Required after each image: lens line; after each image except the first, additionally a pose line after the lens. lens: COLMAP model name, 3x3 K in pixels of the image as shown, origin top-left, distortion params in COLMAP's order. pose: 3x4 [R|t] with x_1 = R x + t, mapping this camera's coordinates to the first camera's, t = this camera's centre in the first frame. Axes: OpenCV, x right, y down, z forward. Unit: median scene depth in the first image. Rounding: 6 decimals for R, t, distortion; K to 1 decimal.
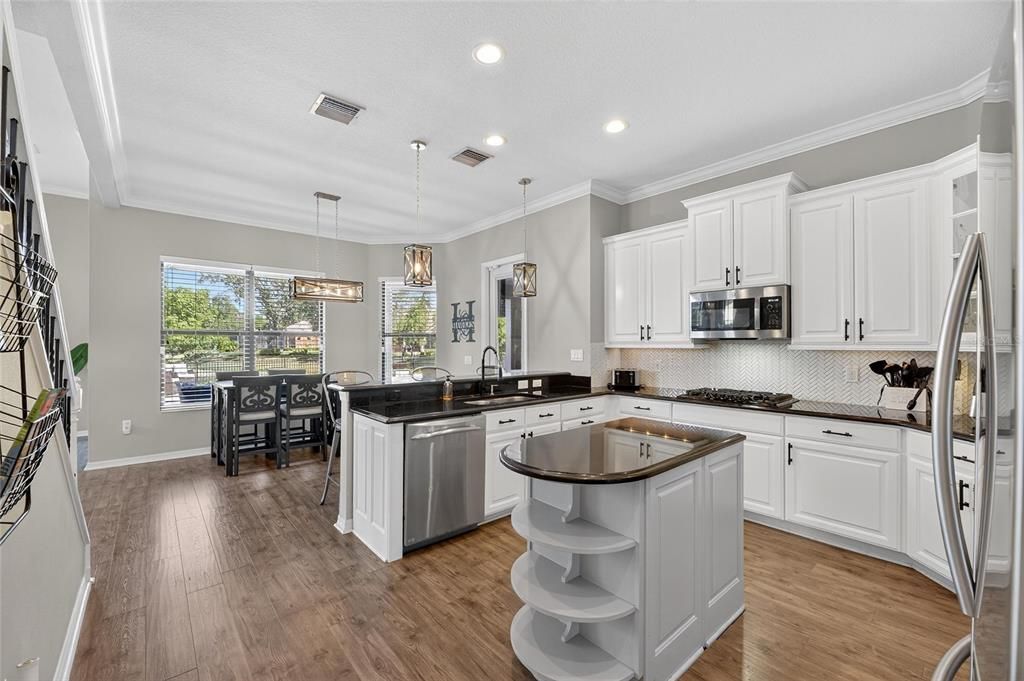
lens RADIAL K [[415.9, 0, 512.1], [0, 415.9, 340.6], [0, 0, 1]] dist [0.007011, -0.001135]
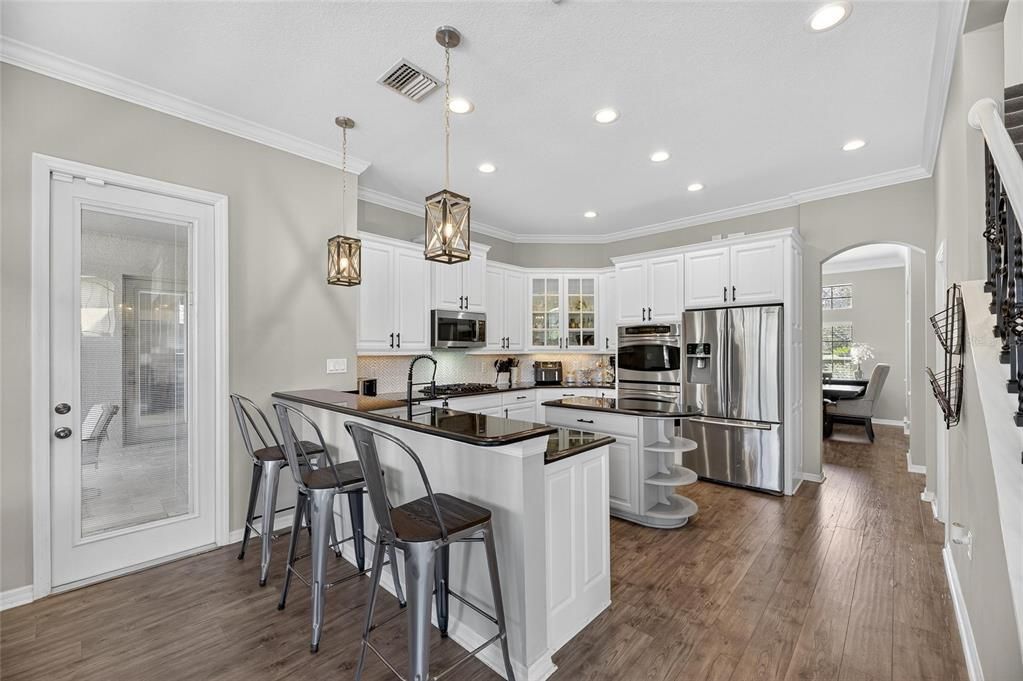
lens RADIAL K [[415.5, 0, 511.6], [0, 415.5, 347.0], [0, 0, 1]] dist [0.007011, -0.001135]
pose [[-0.109540, 0.008608, 0.993945, -1.038844], [0.000262, 0.999963, -0.008632, 0.008377], [-0.993982, -0.000685, -0.109538, 1.179128]]
